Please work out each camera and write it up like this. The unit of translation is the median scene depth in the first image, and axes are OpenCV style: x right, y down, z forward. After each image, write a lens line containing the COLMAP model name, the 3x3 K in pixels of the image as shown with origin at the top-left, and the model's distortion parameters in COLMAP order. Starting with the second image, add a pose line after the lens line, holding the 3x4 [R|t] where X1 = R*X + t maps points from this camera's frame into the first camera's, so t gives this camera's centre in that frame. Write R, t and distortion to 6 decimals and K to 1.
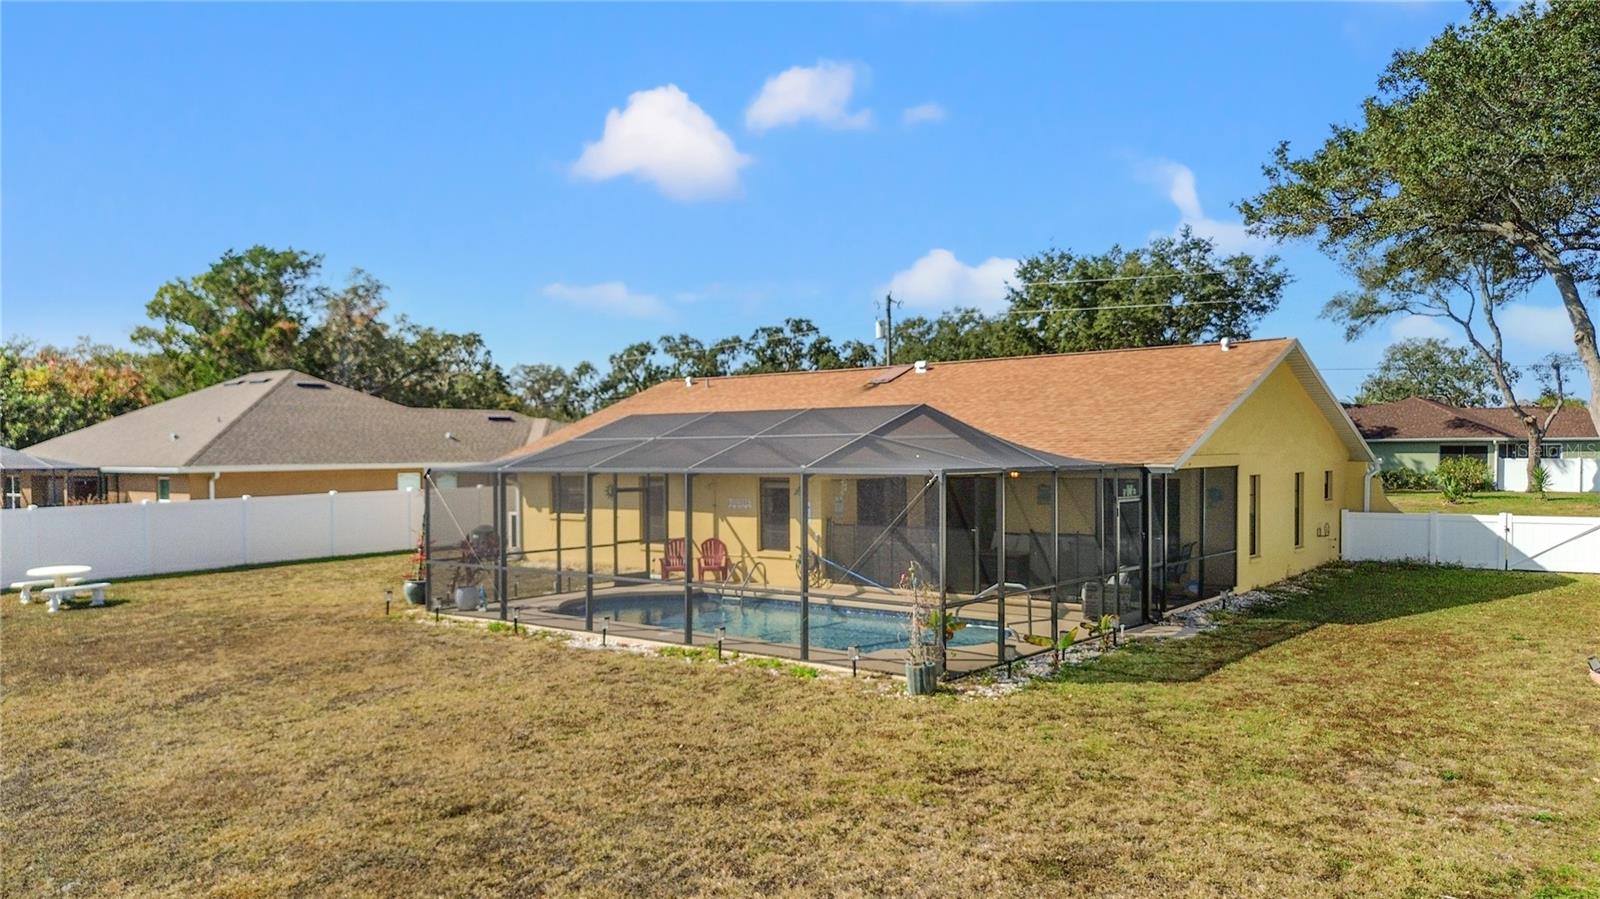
lens RADIAL K [[1164.9, 0, 789.4], [0, 1164.9, 481.3], [0, 0, 1]] dist [0.040463, -0.006231]
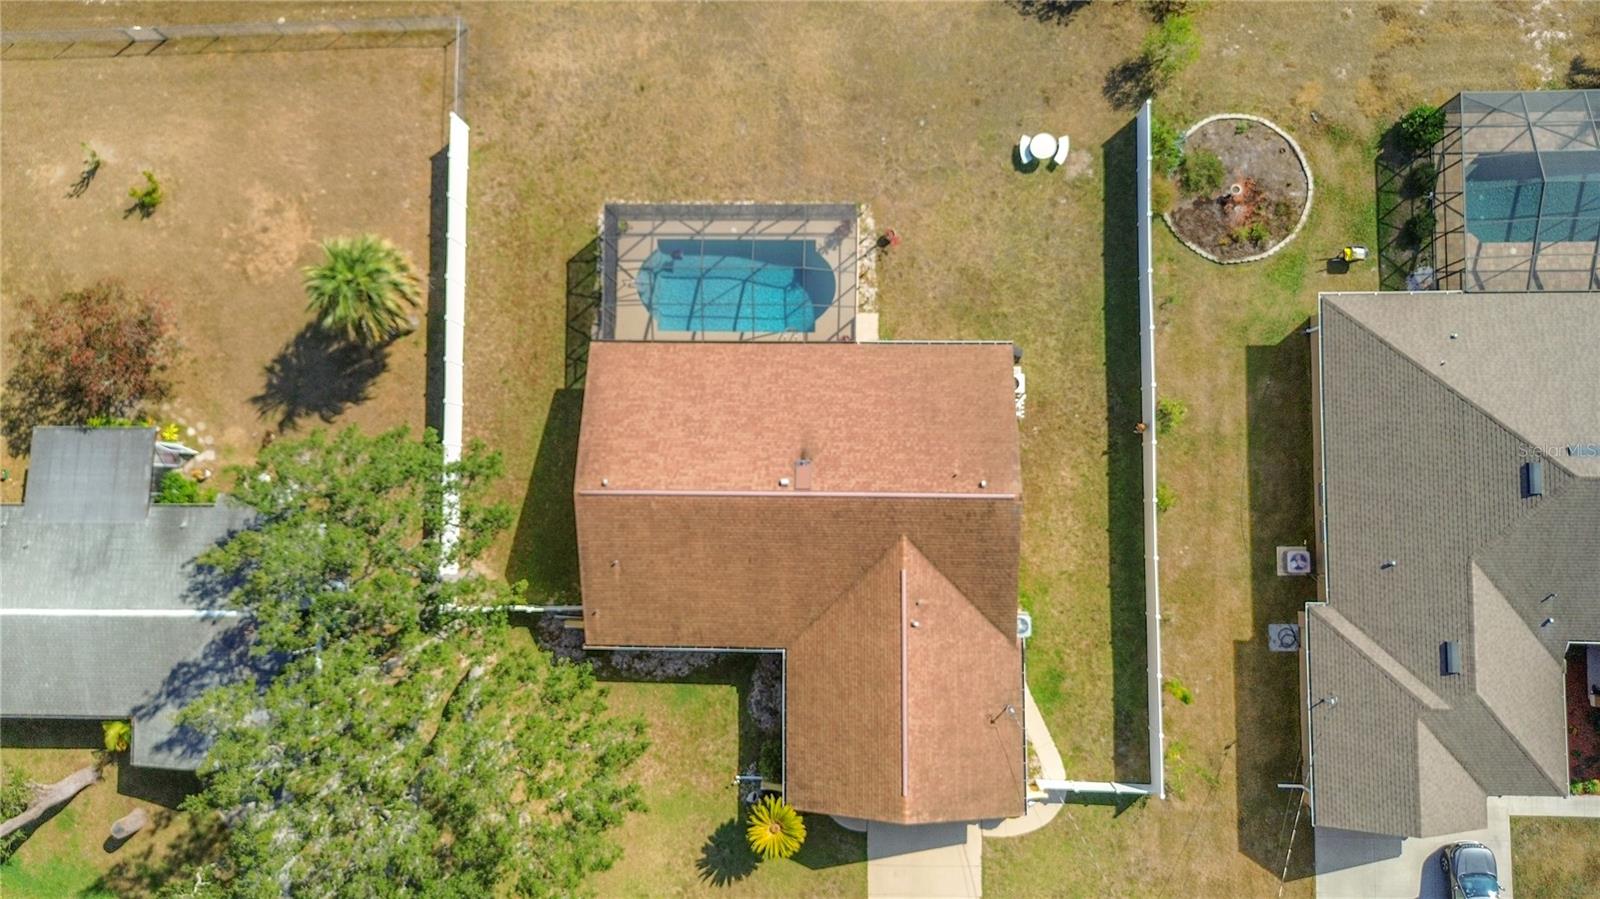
lens RADIAL K [[1151.6, 0, 805.6], [0, 1151.6, 457.4], [0, 0, 1]] dist [0.052777, -0.058232]
pose [[-0.775675, 0.631126, 0.002859, 0.073541], [0.048723, 0.055365, 0.997277, -1.871661], [0.629249, 0.773702, -0.073696, 1.218431]]
